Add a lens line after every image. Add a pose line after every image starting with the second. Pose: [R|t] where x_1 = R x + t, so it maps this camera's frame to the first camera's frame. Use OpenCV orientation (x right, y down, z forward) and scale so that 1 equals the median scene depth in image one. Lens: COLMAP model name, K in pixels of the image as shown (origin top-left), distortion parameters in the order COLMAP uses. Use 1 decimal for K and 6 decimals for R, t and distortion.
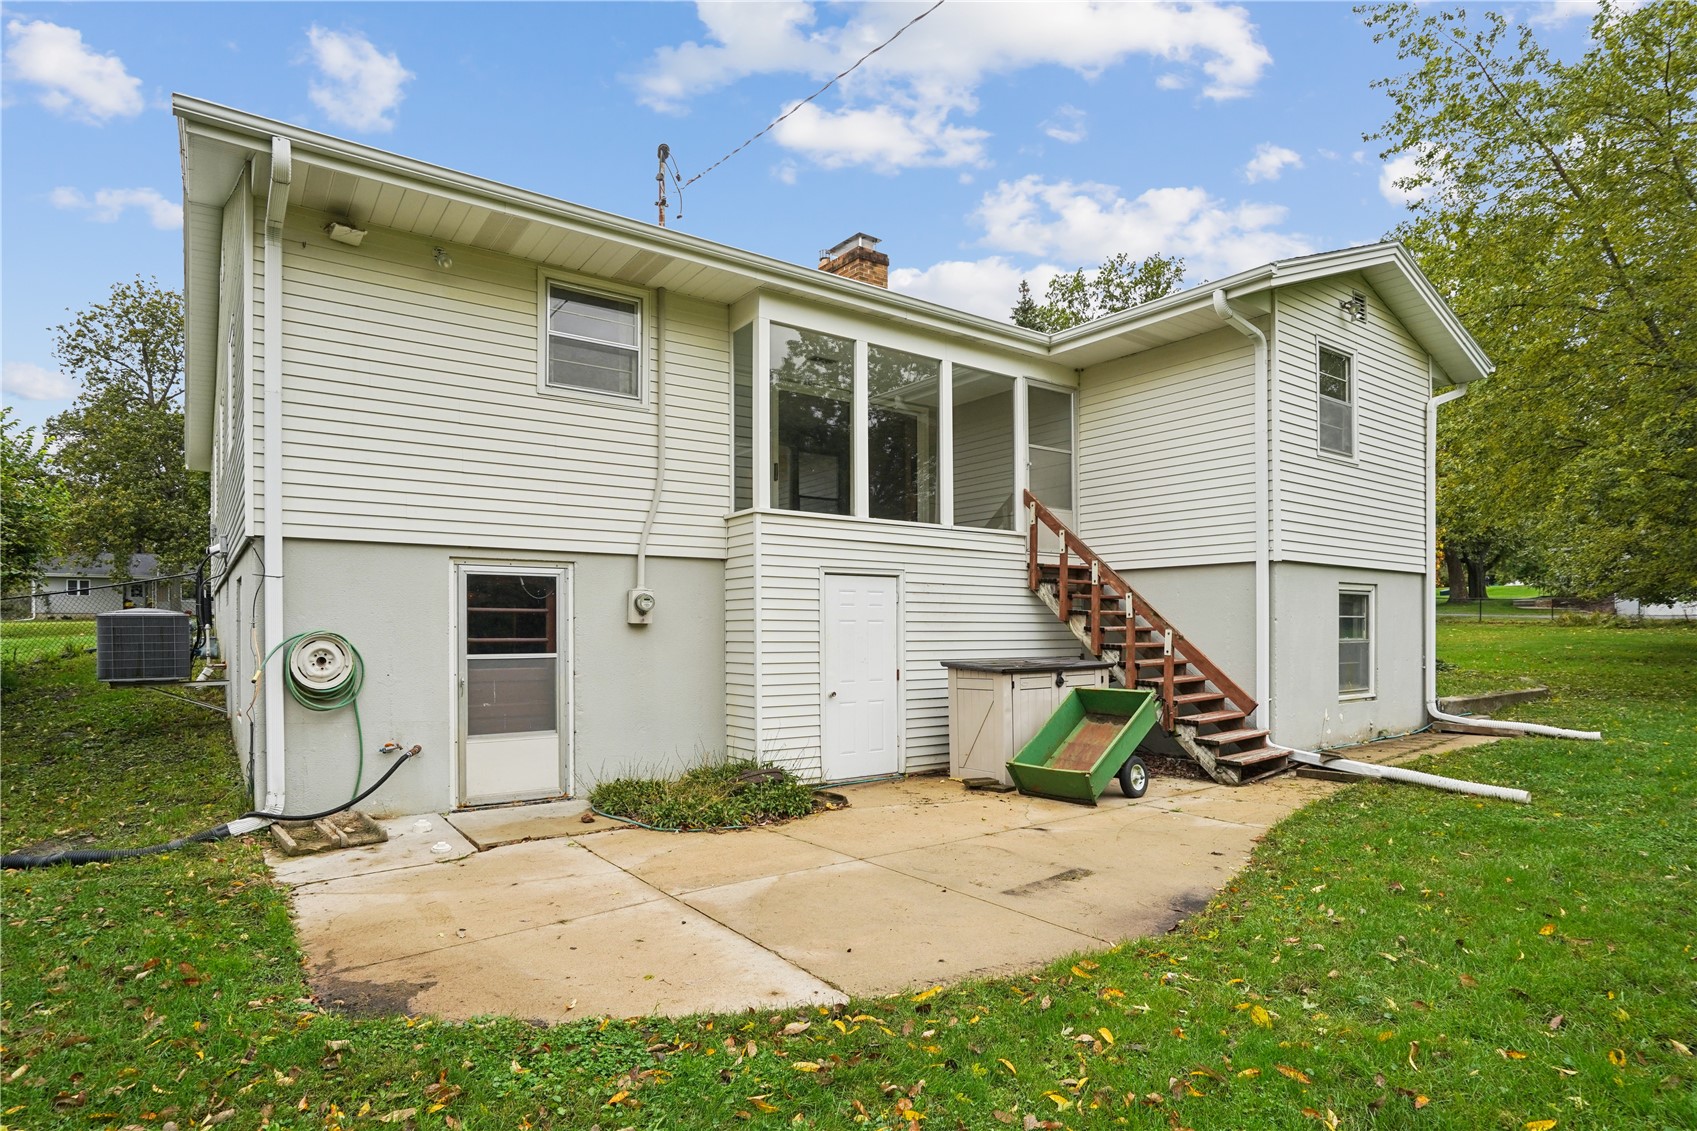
lens RADIAL K [[925.1, 0, 841.5], [0, 925.1, 635.5], [0, 0, 1]] dist [-0.017250, 0.000294]
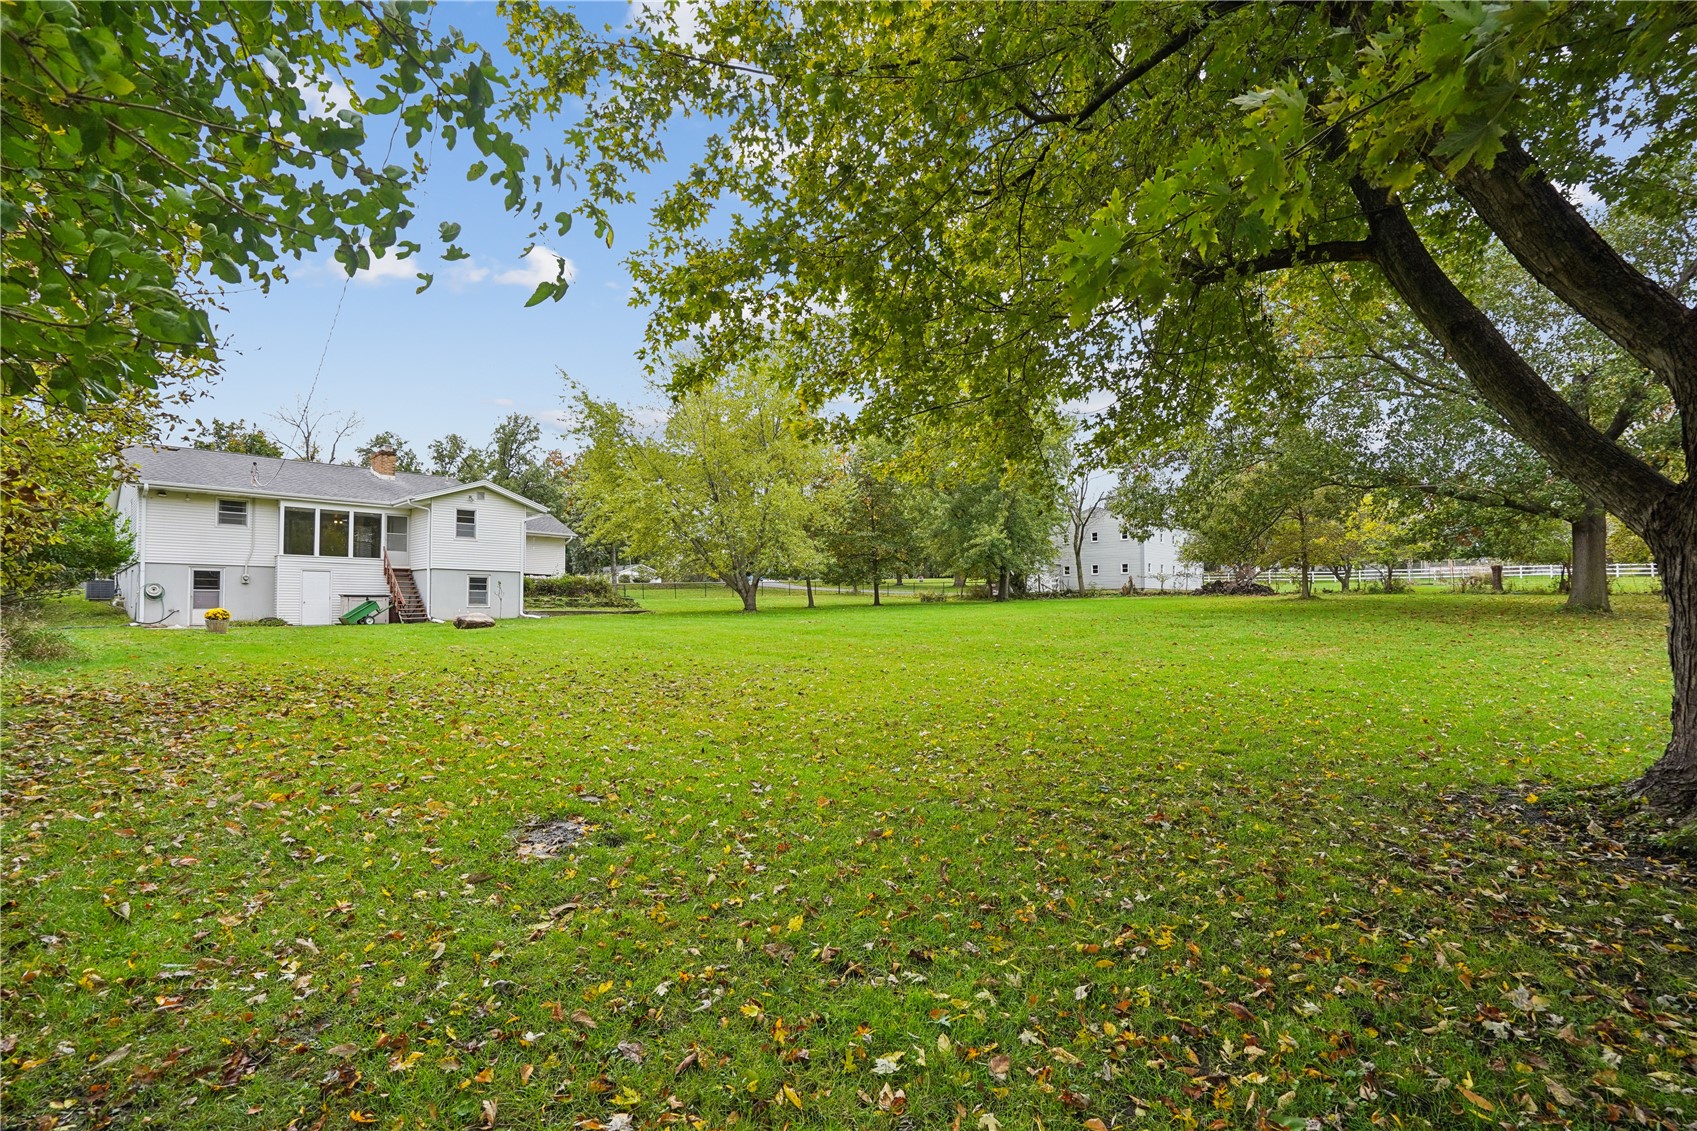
lens RADIAL K [[831.2, 0, 825.0], [0, 831.2, 594.8], [0, 0, 1]] dist [0.000278, 0.000106]
pose [[0.989304, 0.000928, 0.145864, 1.815014], [0.004551, 0.999297, -0.037223, 0.190680], [-0.145796, 0.037488, 0.988604, -3.038896]]
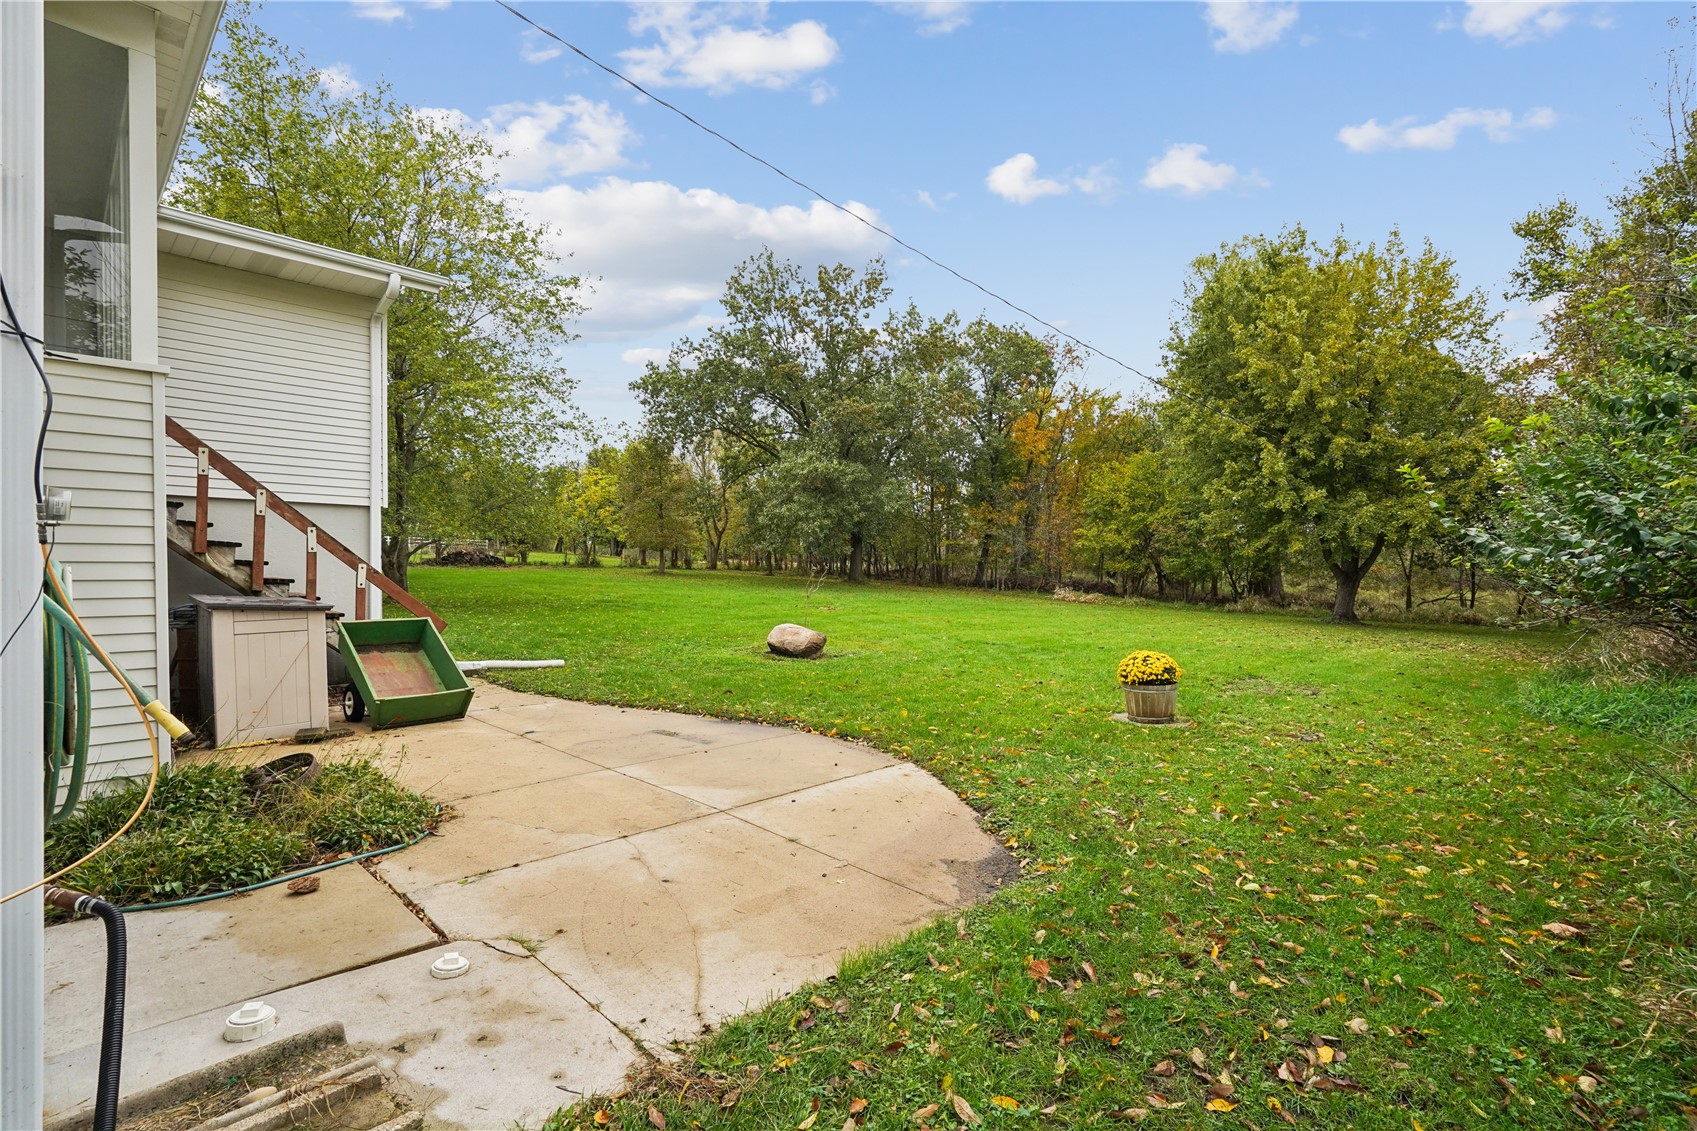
lens RADIAL K [[799.9, 0, 848.5], [0, 799.9, 565.5], [0, 0, 1]] dist [-0.000617, -0.000048]
pose [[-0.204516, 0.006431, 0.978842, -0.749642], [0.000406, 0.999979, -0.006485, 0.001744], [-0.978863, -0.000928, -0.204514, 0.696240]]
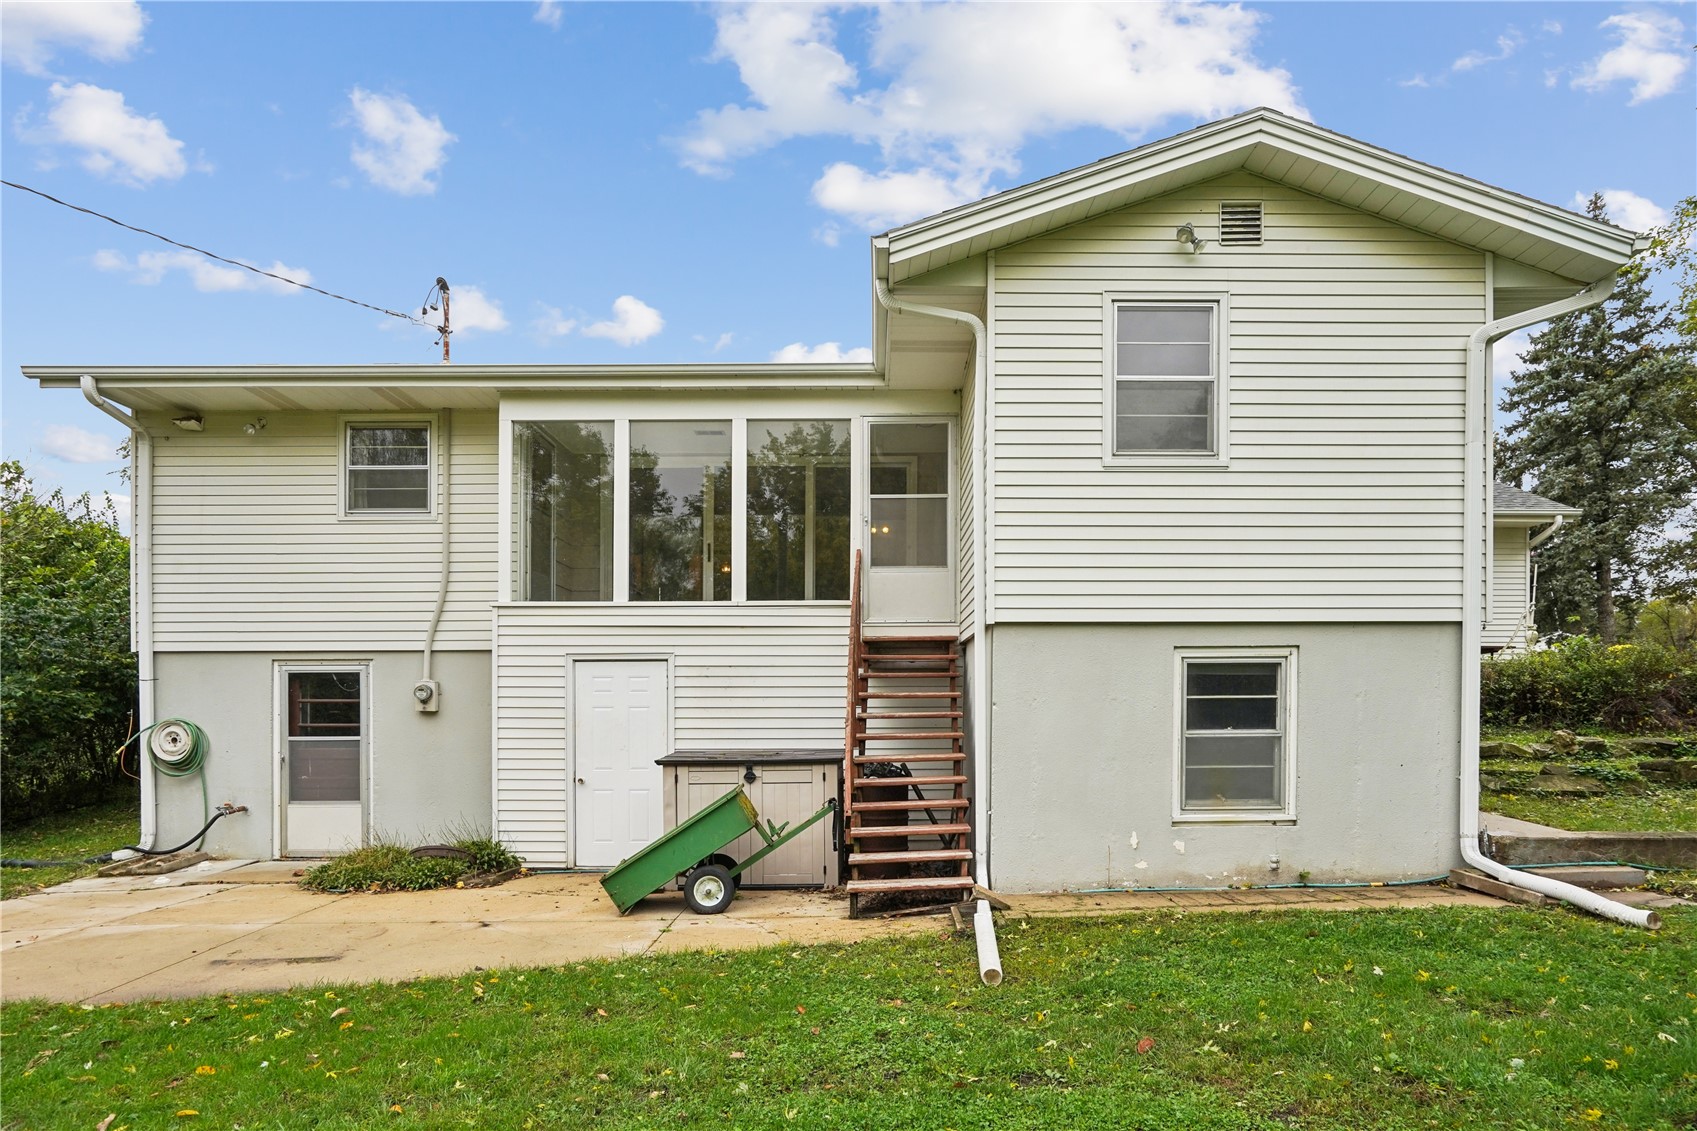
lens RADIAL K [[1001.3, 0, 846.4], [0, 1001.3, 722.5], [0, 0, 1]] dist [-0.002858, -0.000330]
pose [[0.809447, 0.005533, -0.587167, 0.969300], [-0.000111, 0.999957, 0.009271, -0.011135], [0.587193, -0.007439, 0.809413, 0.328002]]
